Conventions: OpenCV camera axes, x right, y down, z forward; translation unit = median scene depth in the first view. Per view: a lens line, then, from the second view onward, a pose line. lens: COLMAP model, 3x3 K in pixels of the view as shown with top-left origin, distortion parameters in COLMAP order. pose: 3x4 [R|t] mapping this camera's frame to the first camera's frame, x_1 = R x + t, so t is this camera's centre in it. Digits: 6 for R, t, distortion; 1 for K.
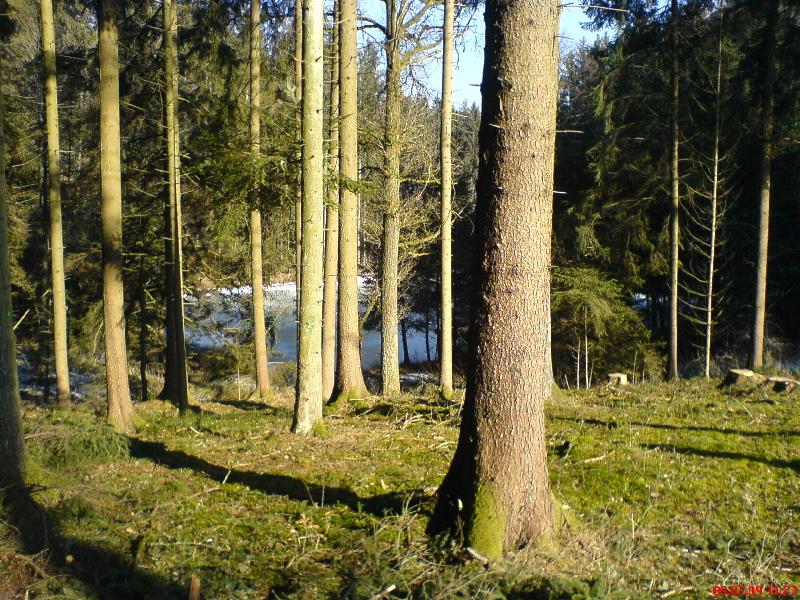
lens RADIAL K [[784.2, 0, 400.0], [0, 784.2, 300.0], [0, 0, 1]] dist [-0.014099, -0.010214]
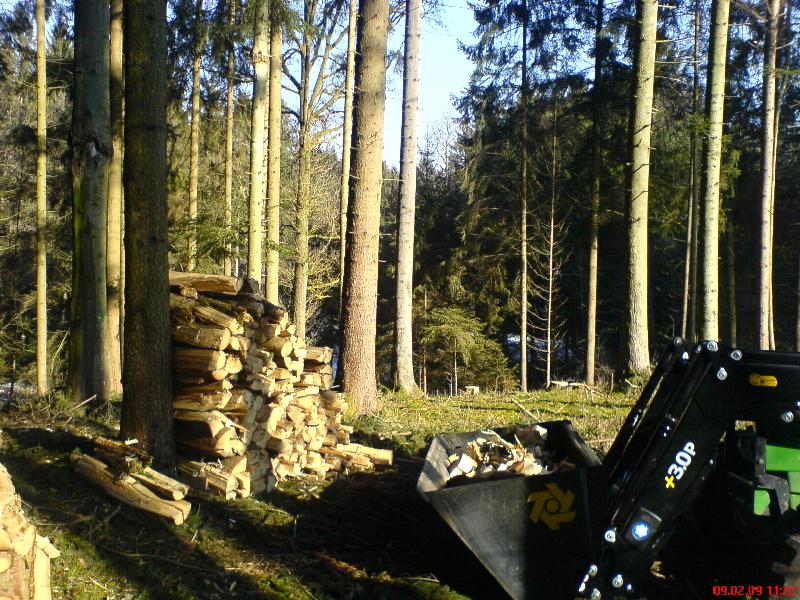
lens RADIAL K [[784.2, 0, 400.0], [0, 784.2, 300.0], [0, 0, 1]] dist [-0.014099, -0.010214]
pose [[0.992979, 0.013254, 0.117544, -0.001175], [-0.006333, 0.998234, -0.059063, 0.021129], [-0.118119, 0.057904, 0.991310, -0.250072]]
